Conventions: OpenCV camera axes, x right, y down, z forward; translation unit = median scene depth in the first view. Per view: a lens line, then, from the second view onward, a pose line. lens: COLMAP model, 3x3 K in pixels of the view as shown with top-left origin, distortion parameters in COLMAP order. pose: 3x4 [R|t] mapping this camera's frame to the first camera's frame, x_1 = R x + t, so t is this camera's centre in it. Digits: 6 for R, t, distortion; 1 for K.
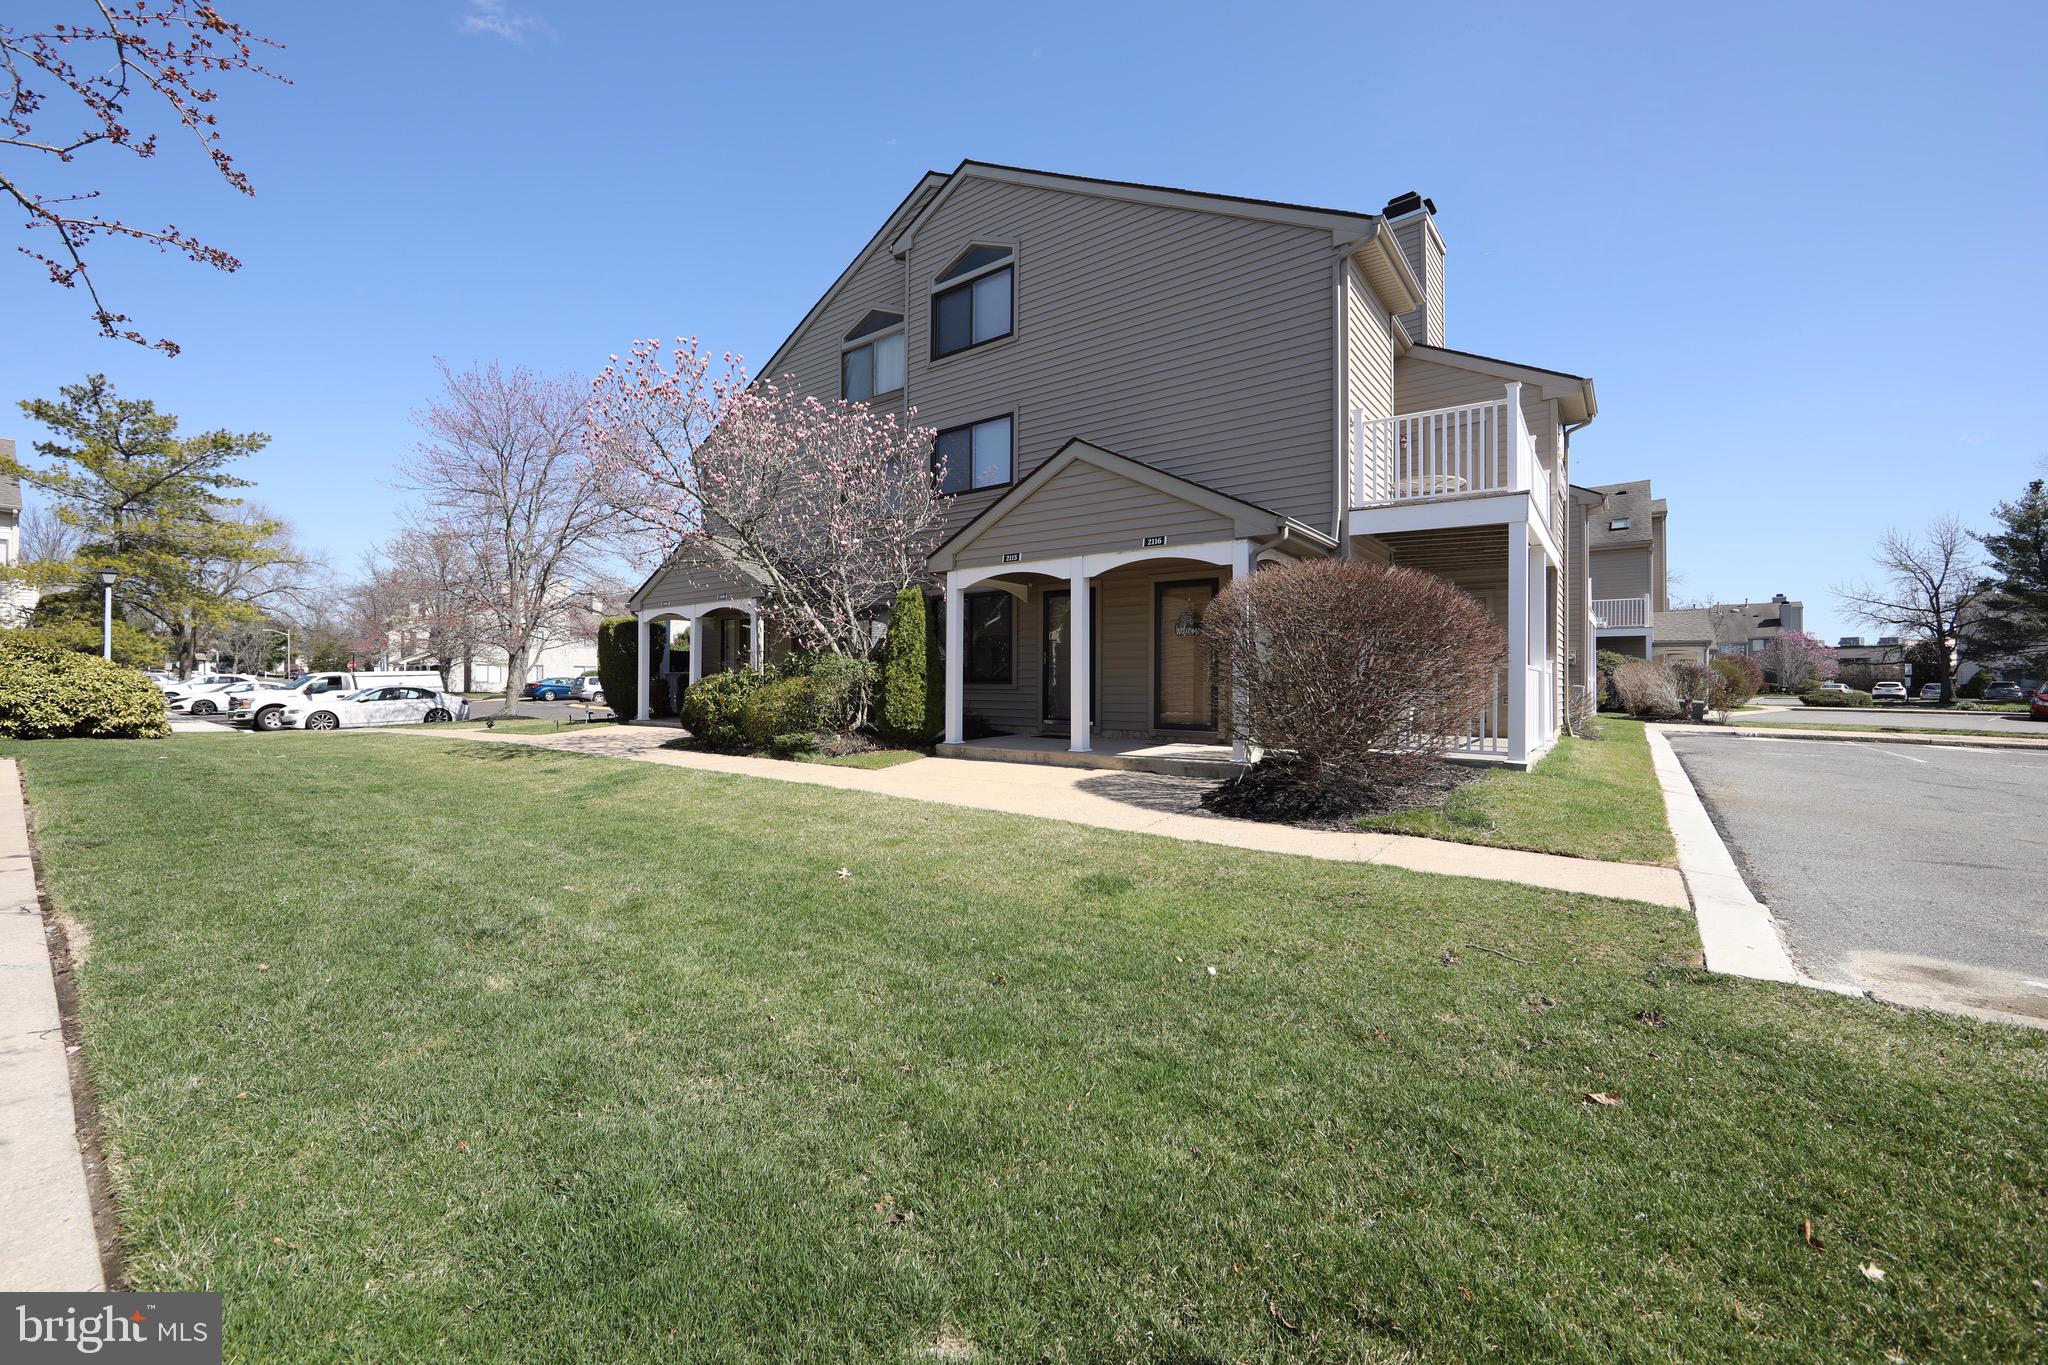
lens RADIAL K [[814.4, 0, 1015.9], [0, 814.4, 674.5], [0, 0, 1]] dist [-0.008965, -0.000034]
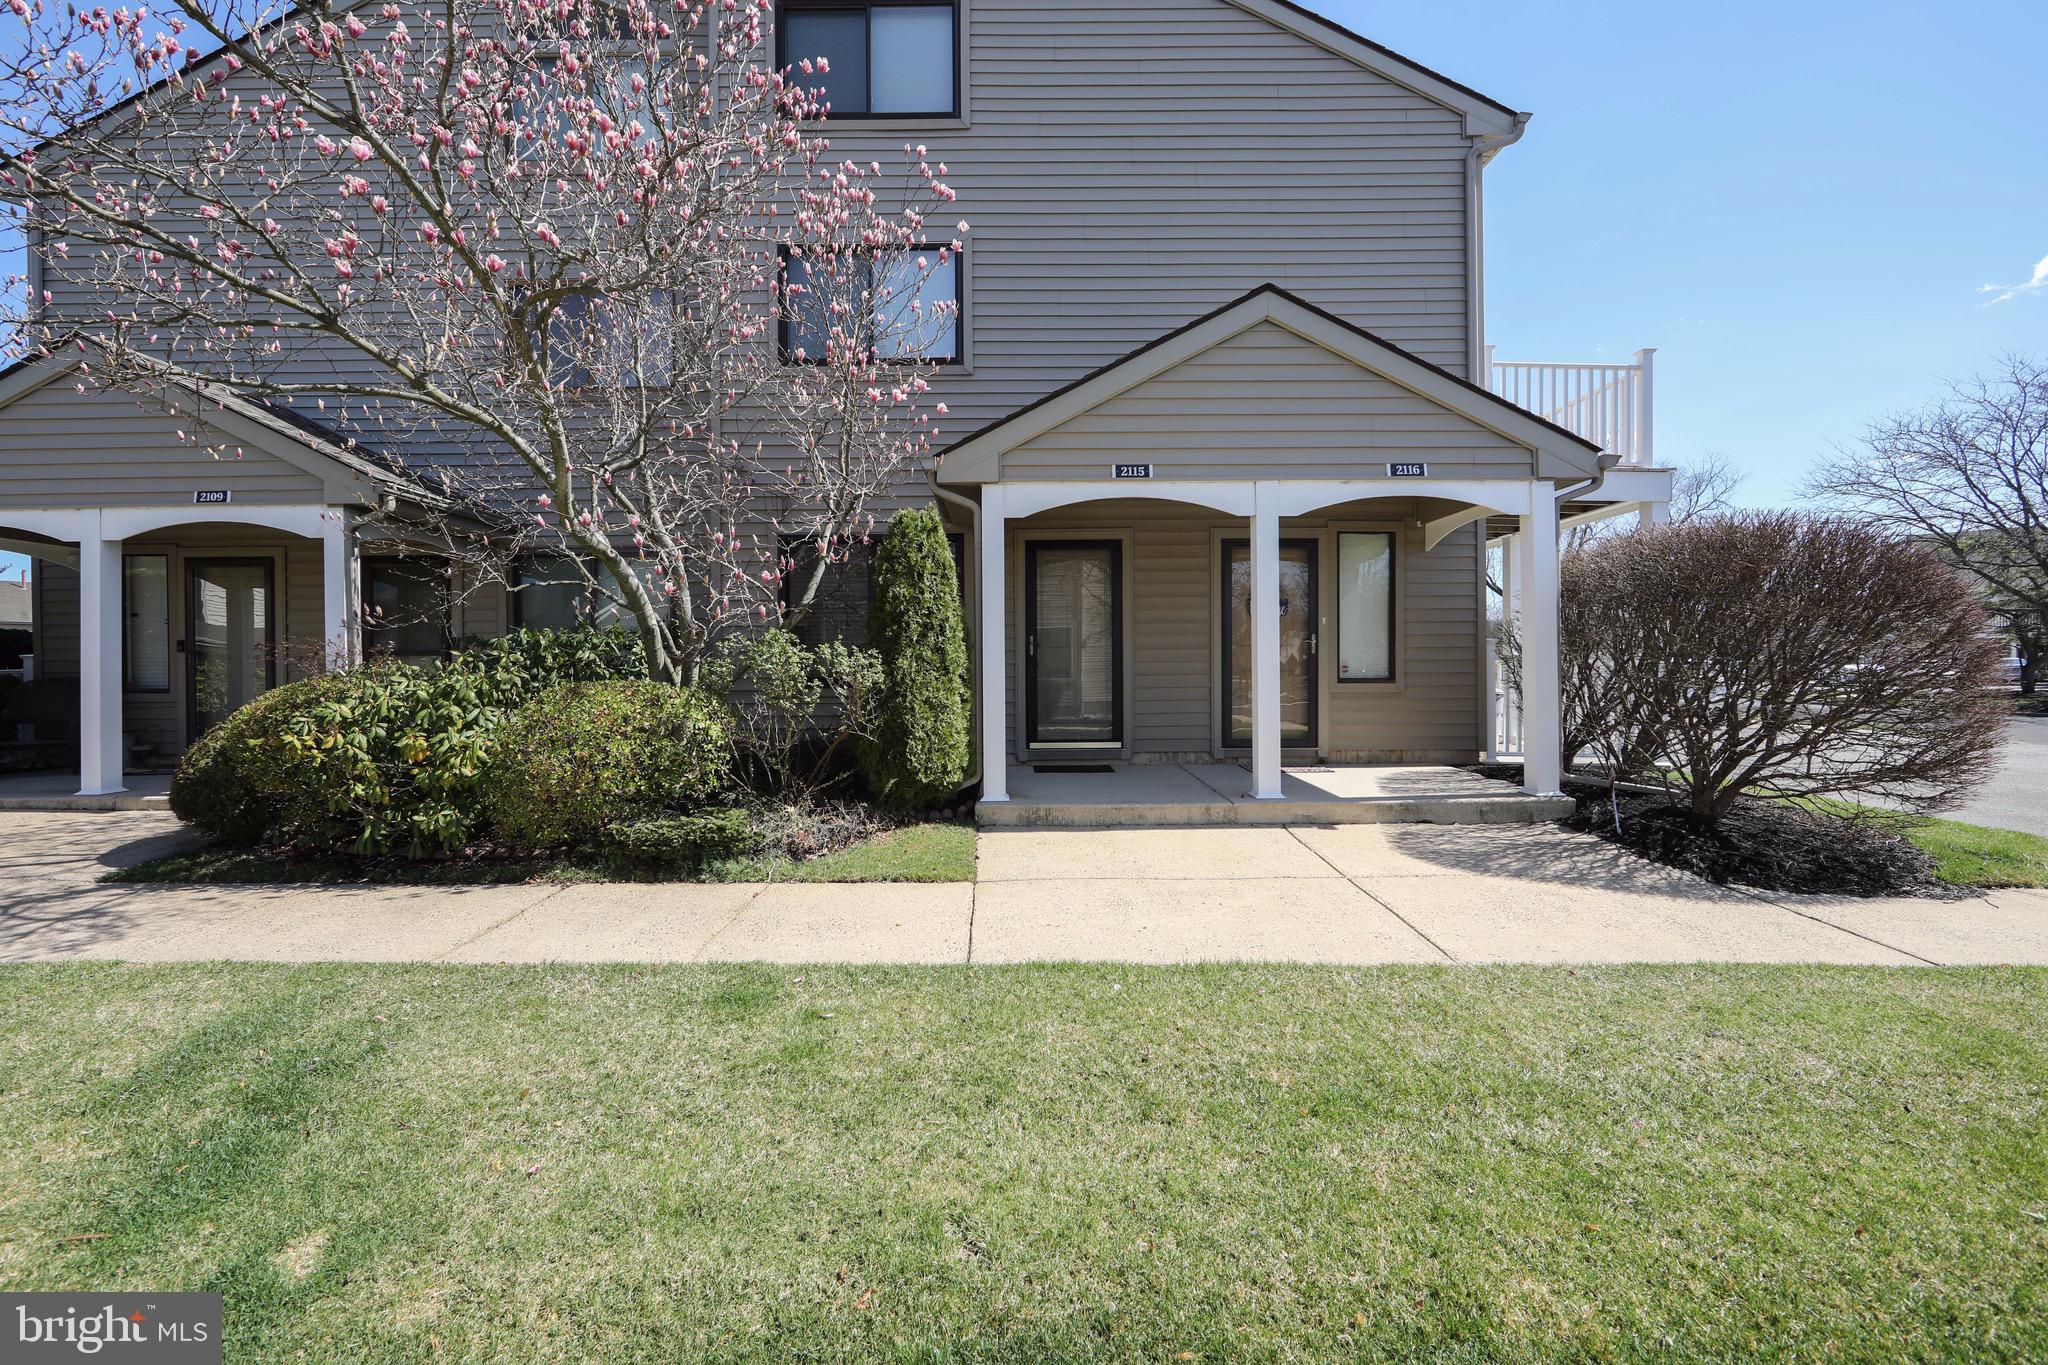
lens RADIAL K [[814.4, 0, 1015.9], [0, 814.4, 674.5], [0, 0, 1]] dist [-0.008965, -0.000034]
pose [[0.790760, -0.011128, 0.612025, -0.420470], [0.002532, 0.999886, 0.014910, -0.008218], [-0.612121, -0.010241, 0.790698, 0.588443]]
